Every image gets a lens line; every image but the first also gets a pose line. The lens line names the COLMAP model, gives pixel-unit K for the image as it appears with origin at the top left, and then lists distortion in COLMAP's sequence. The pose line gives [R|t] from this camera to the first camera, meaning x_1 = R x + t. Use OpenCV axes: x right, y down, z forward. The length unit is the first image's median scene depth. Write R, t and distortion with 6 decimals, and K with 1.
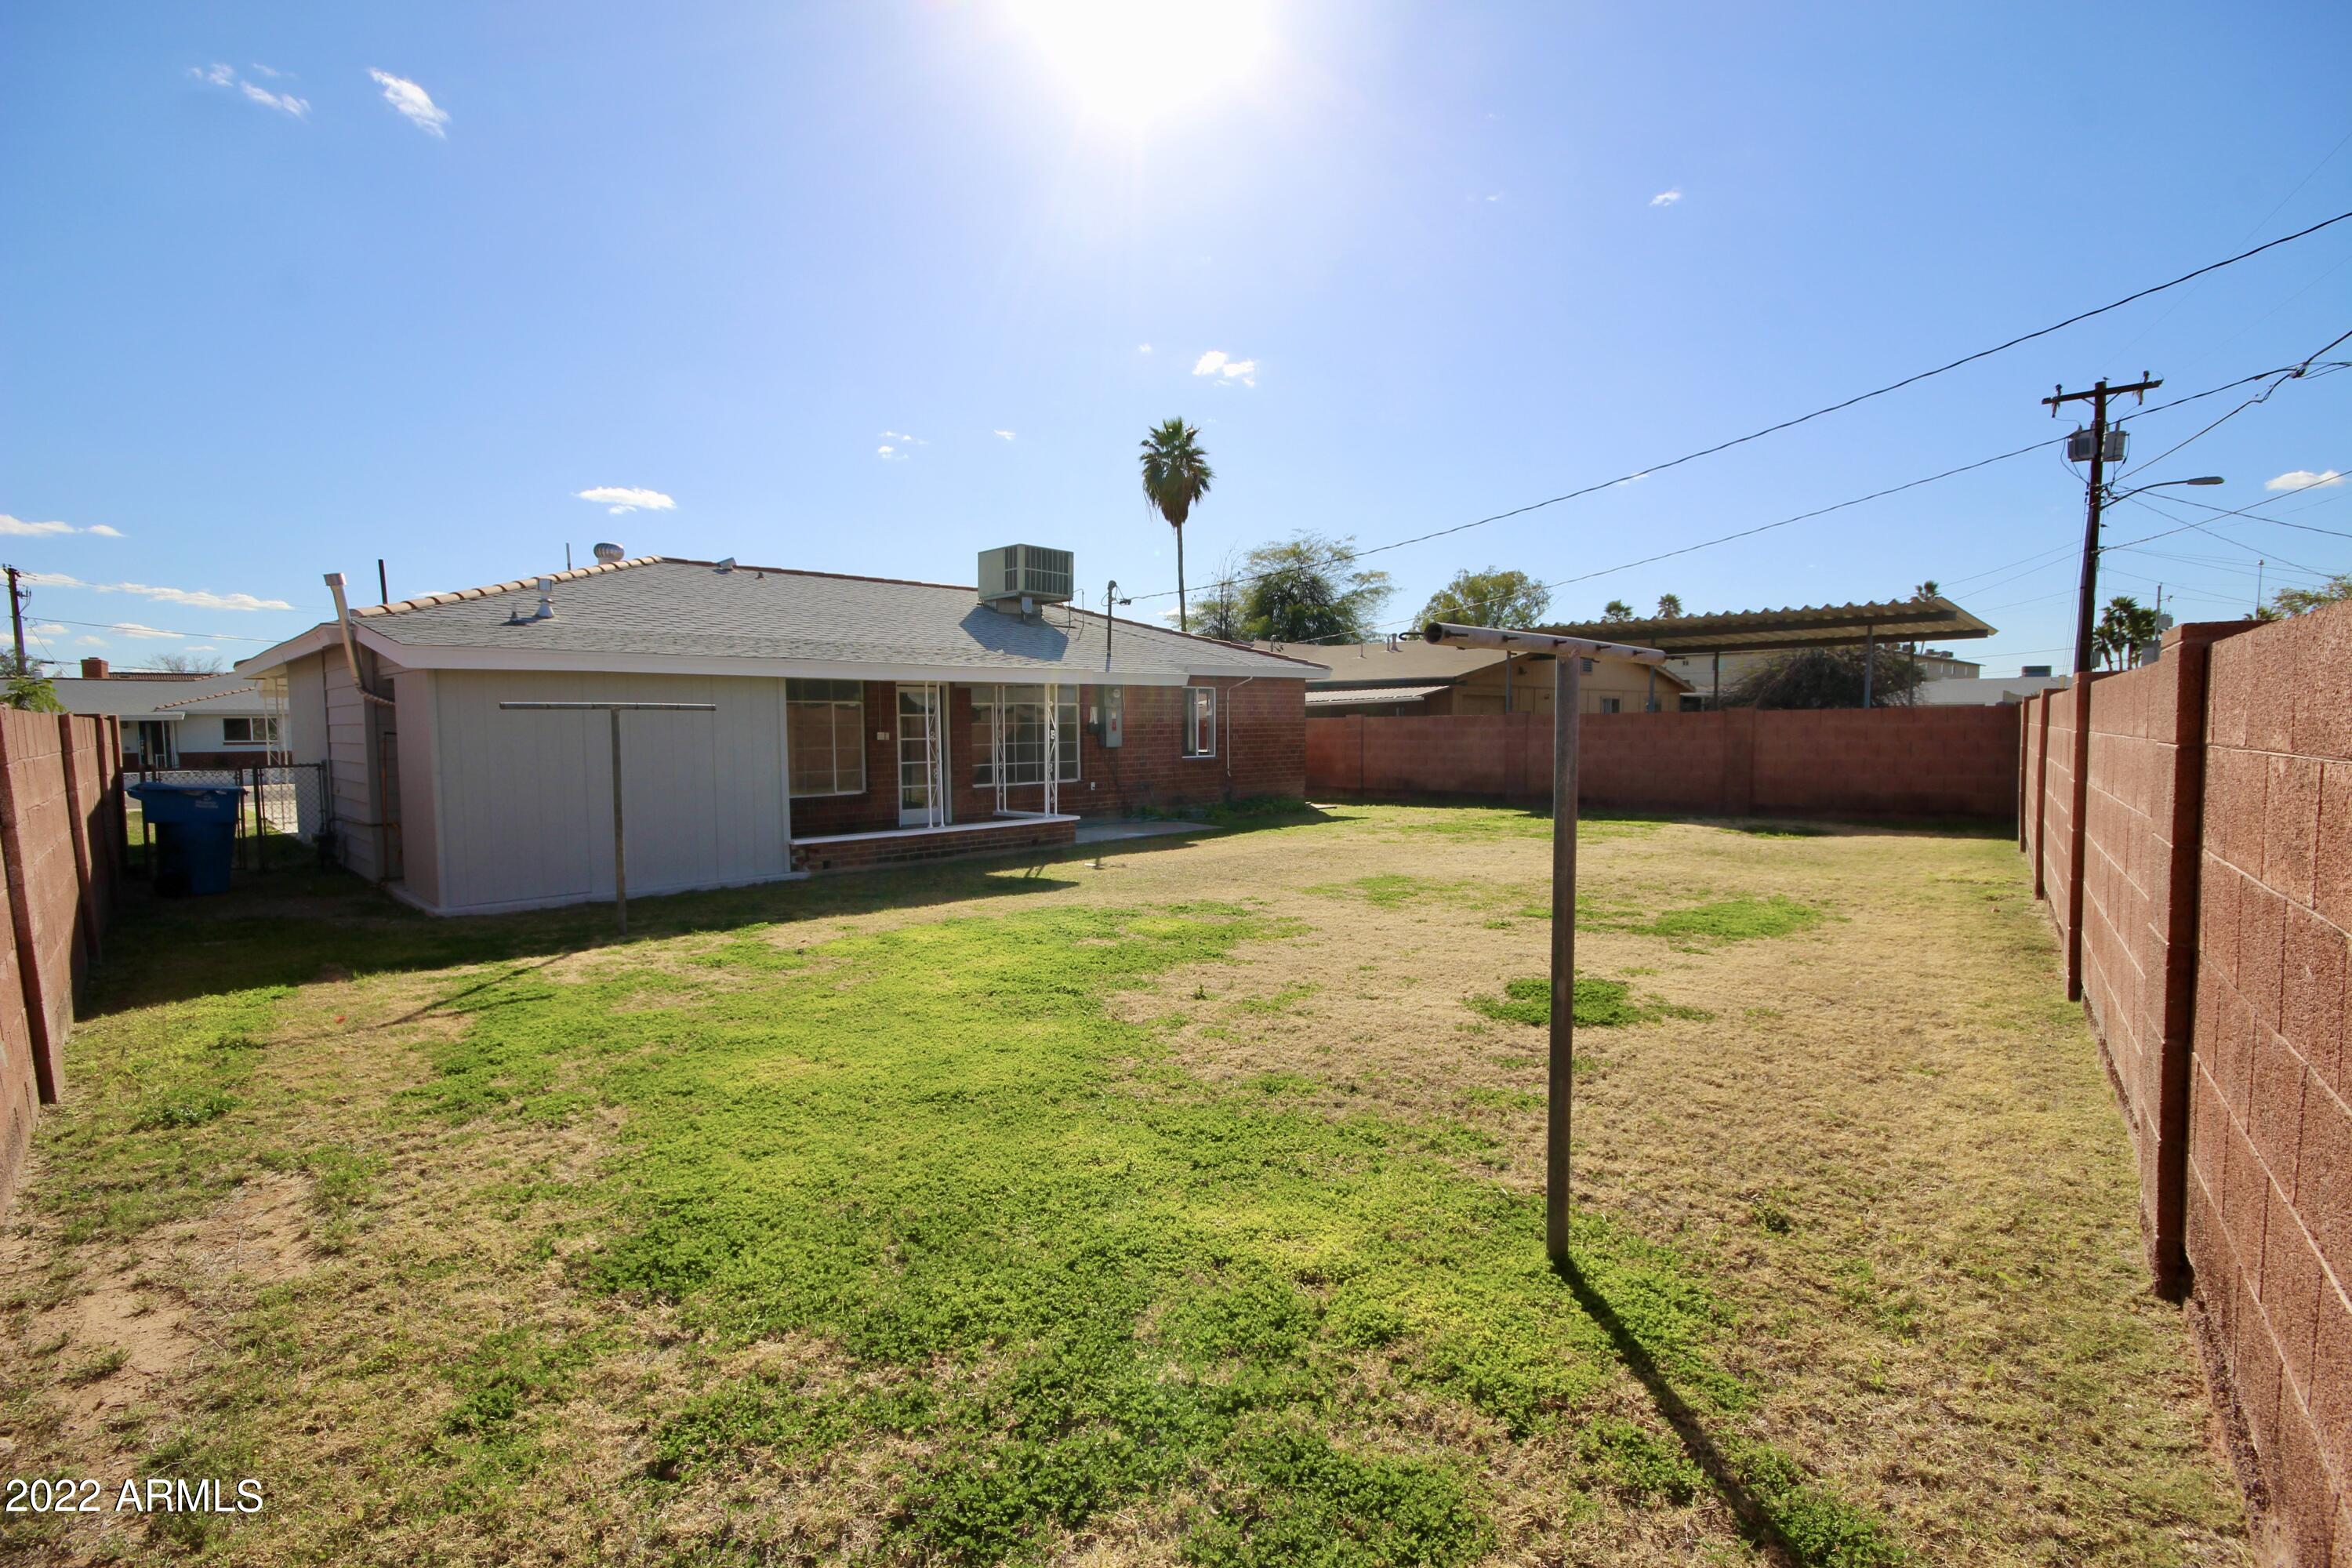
lens RADIAL K [[1092.2, 0, 1180.4], [0, 1092.2, 789.5], [0, 0, 1]] dist [0.002738, -0.004387]
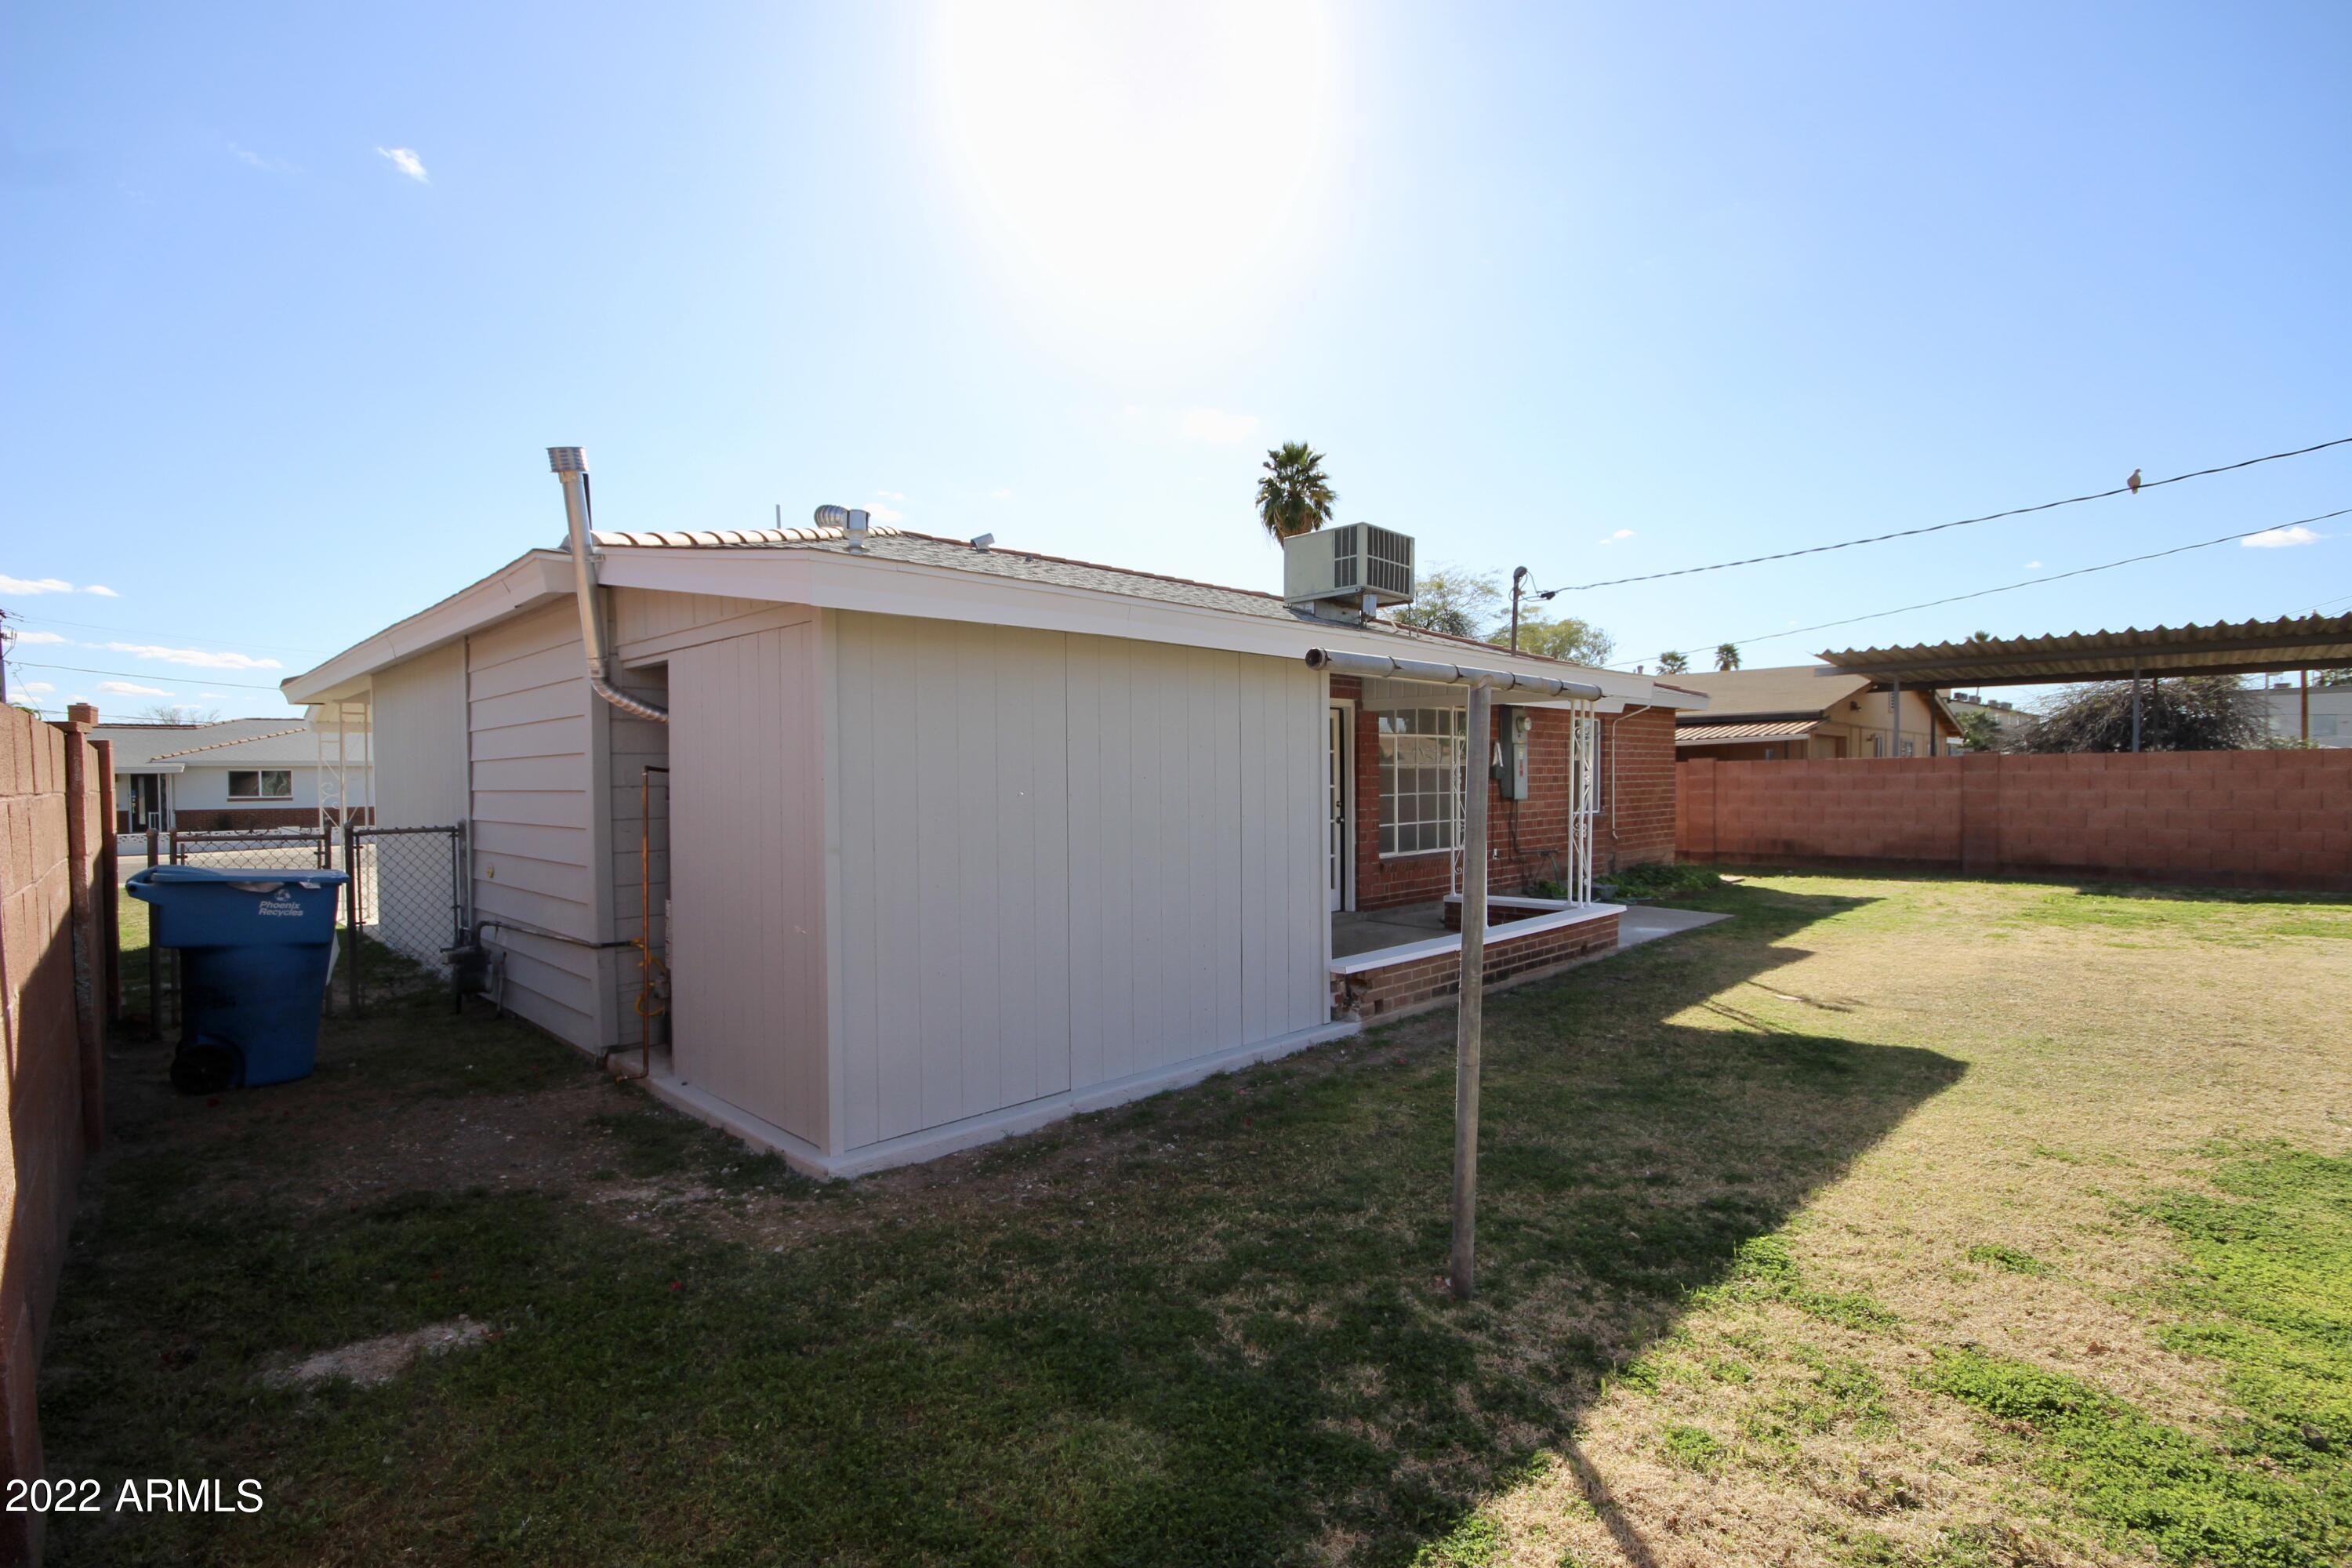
lens RADIAL K [[1092.2, 0, 1185.2], [0, 1092.2, 796.9], [0, 0, 1]] dist [0.002738, -0.004387]
pose [[0.999951, -0.002241, 0.009686, -0.288823], [0.002670, 0.999010, -0.044414, -0.009331], [-0.009577, 0.044437, 0.998966, 0.294384]]
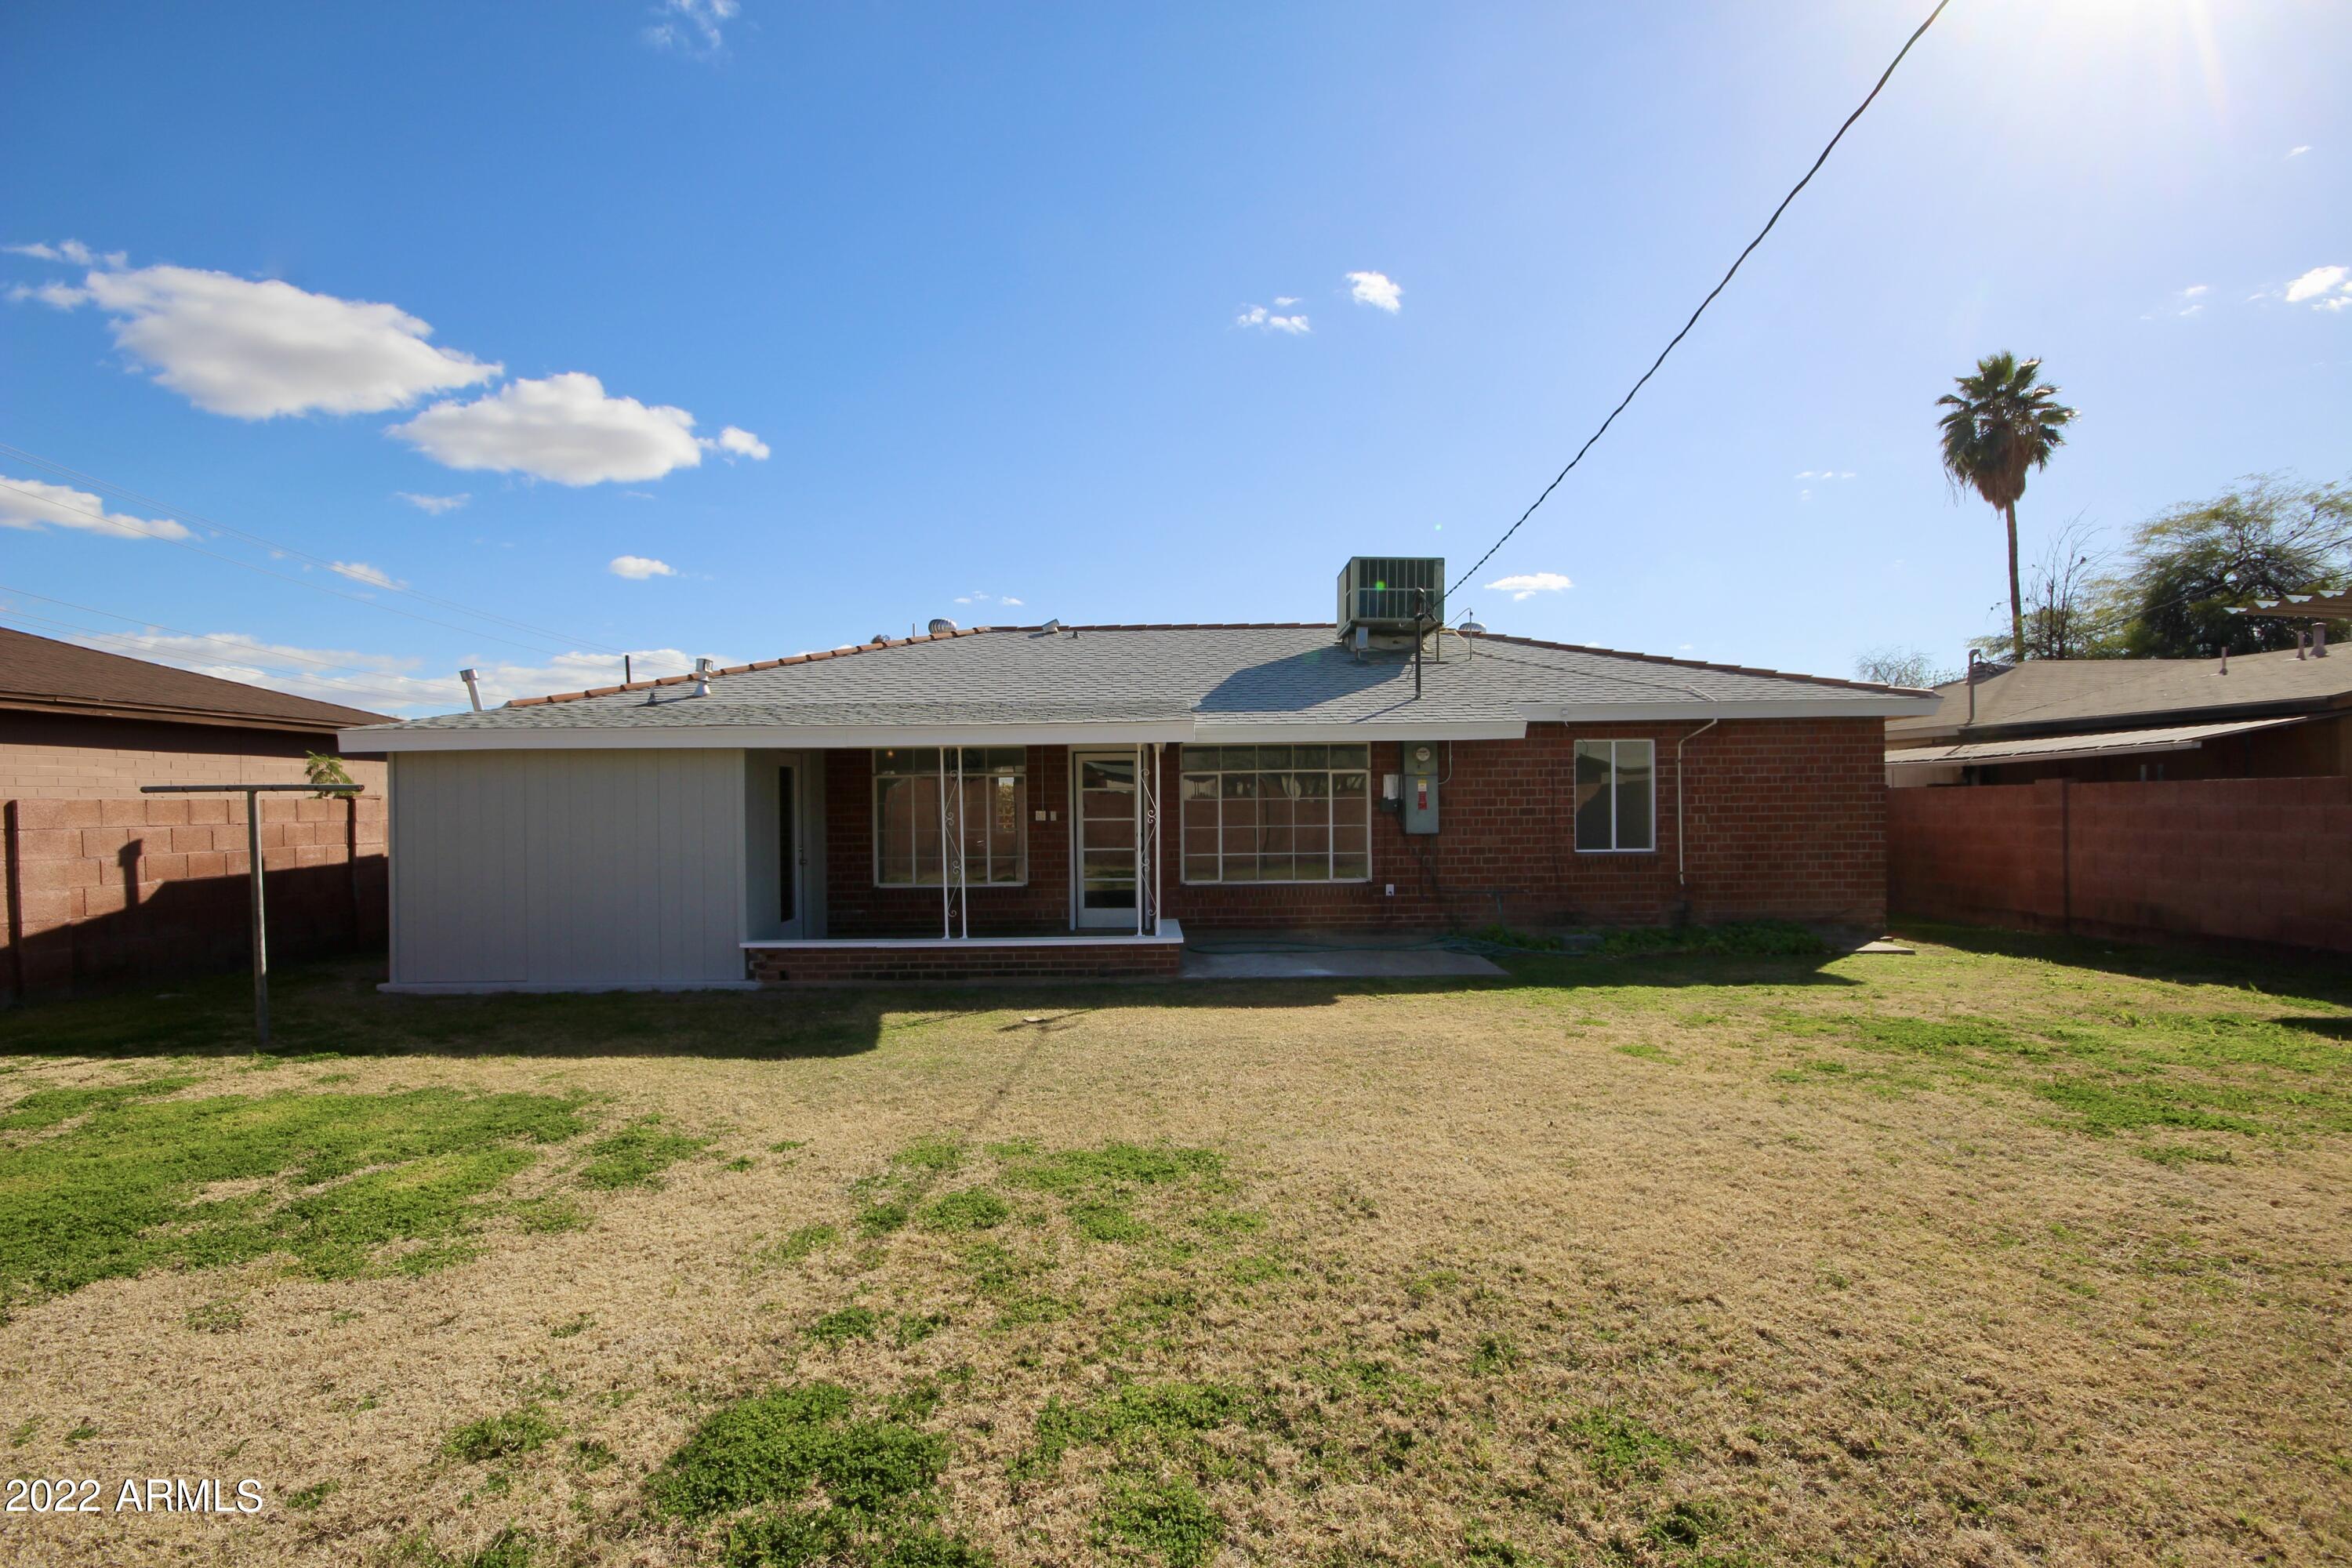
lens RADIAL K [[1092.2, 0, 1171.2], [0, 1092.2, 793.4], [0, 0, 1]] dist [0.002738, -0.004387]
pose [[0.706552, -0.003692, -0.707652, 0.308166], [-0.038476, 0.998307, -0.043625, -0.028322], [0.706614, 0.058051, 0.705213, 0.419251]]
